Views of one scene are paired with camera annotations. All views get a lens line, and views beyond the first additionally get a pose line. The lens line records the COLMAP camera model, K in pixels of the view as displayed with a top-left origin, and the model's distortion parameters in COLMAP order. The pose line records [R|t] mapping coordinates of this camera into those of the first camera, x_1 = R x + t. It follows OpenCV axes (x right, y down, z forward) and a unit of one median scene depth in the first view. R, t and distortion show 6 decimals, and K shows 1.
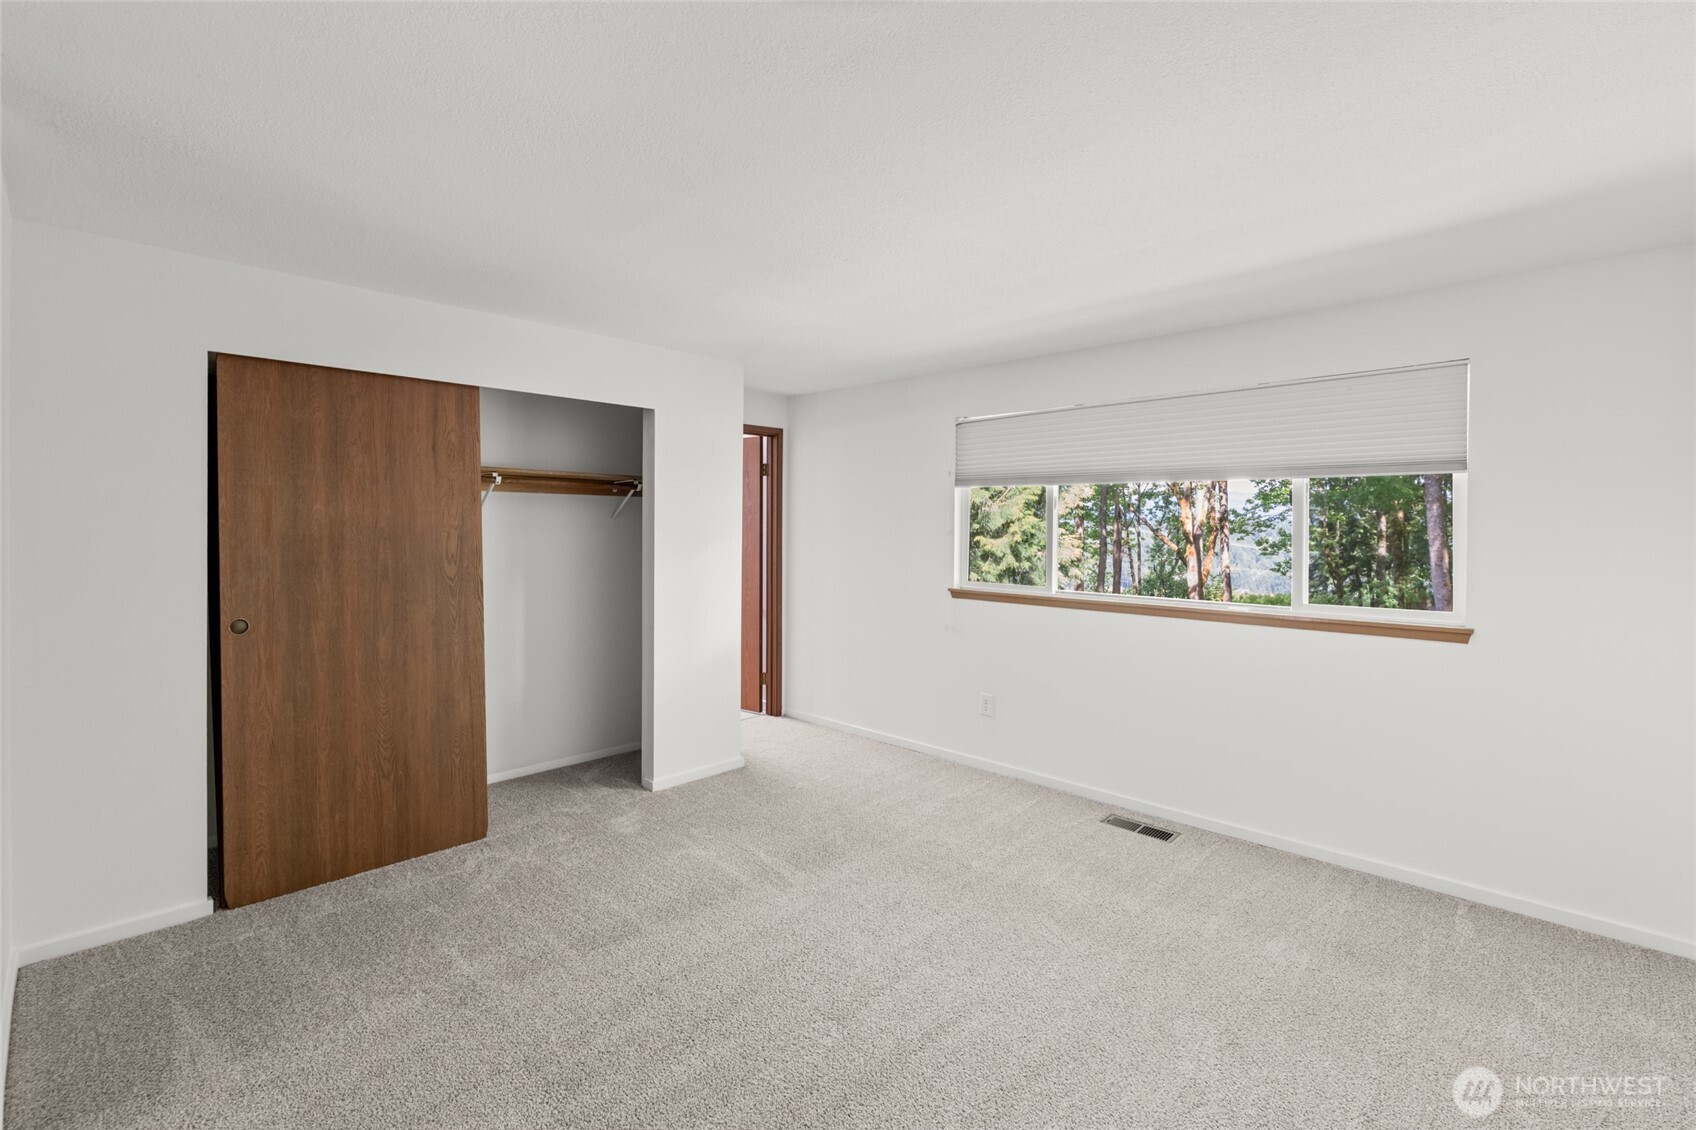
lens RADIAL K [[752.4, 0, 859.2], [0, 752.4, 557.6], [0, 0, 1]] dist [-0.002151, -0.000038]
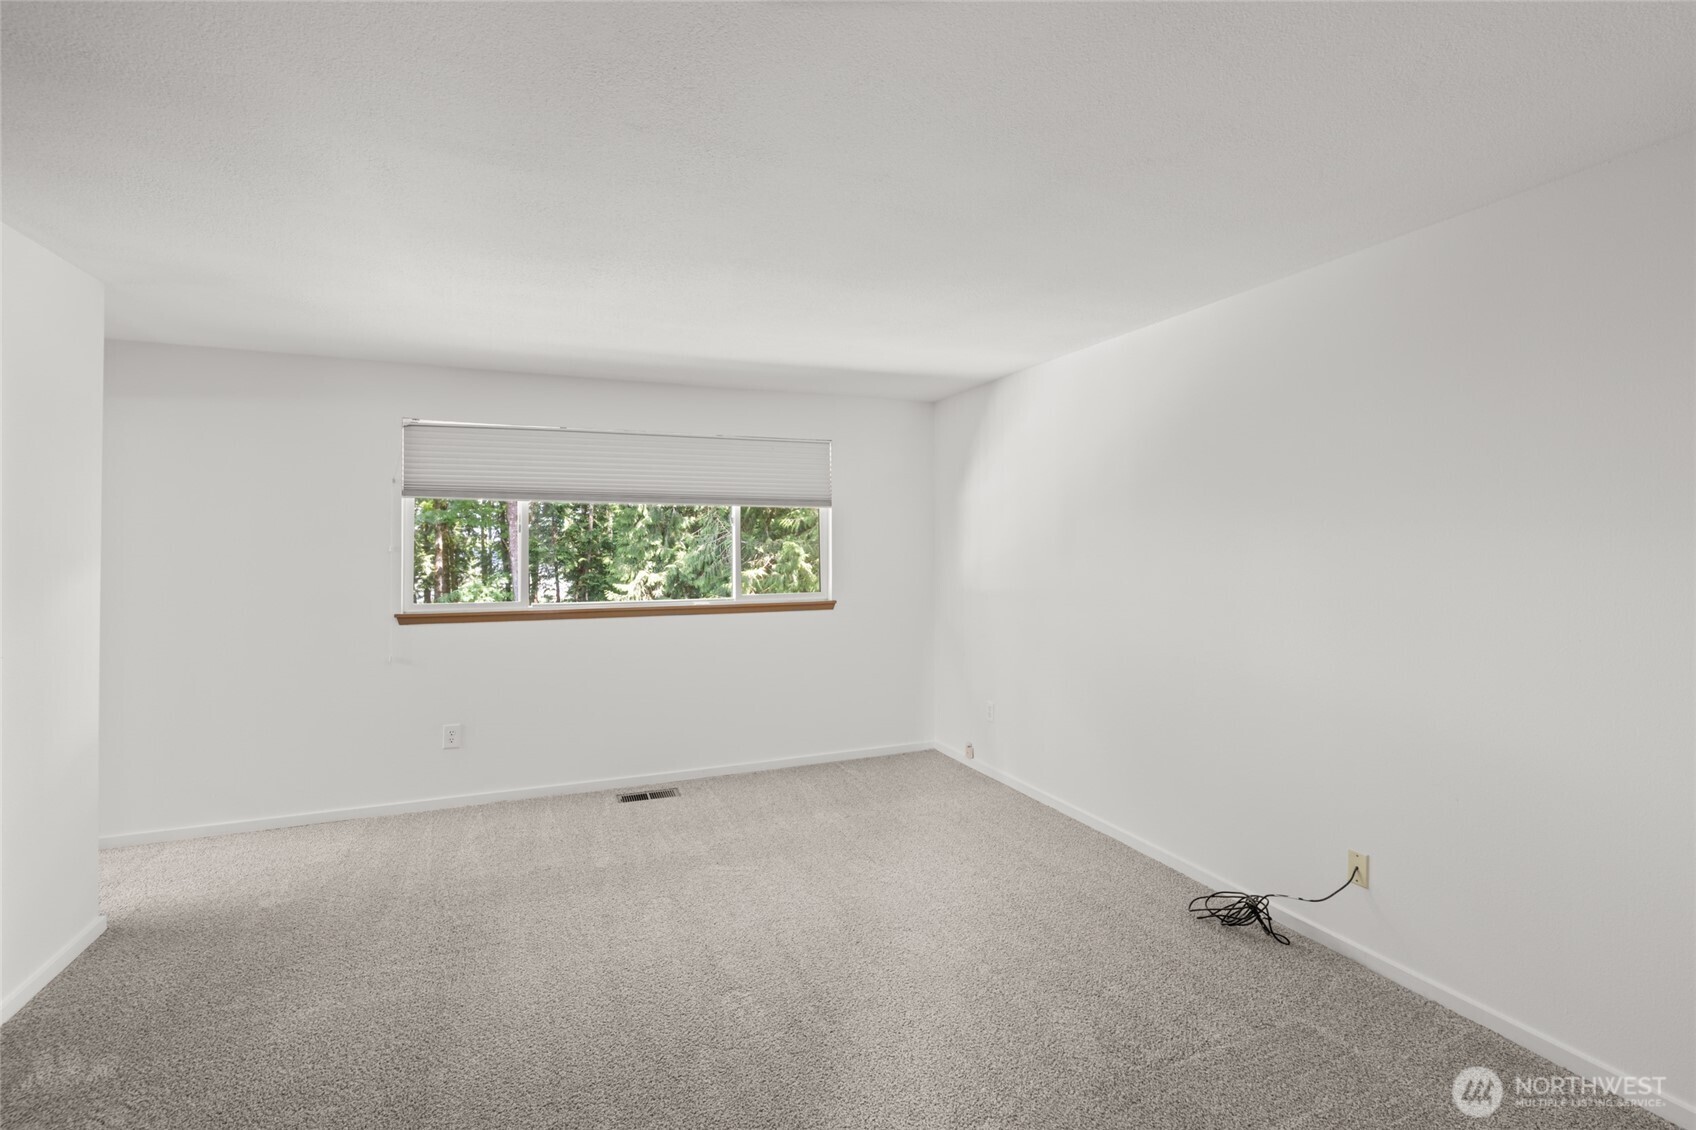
lens RADIAL K [[752.4, 0, 859.2], [0, 752.4, 557.6], [0, 0, 1]] dist [-0.002151, -0.000038]
pose [[0.408547, -0.031829, 0.912182, -0.518394], [0.039459, 0.999073, 0.017188, -0.020557], [-0.911884, 0.028972, 0.409424, 0.186673]]
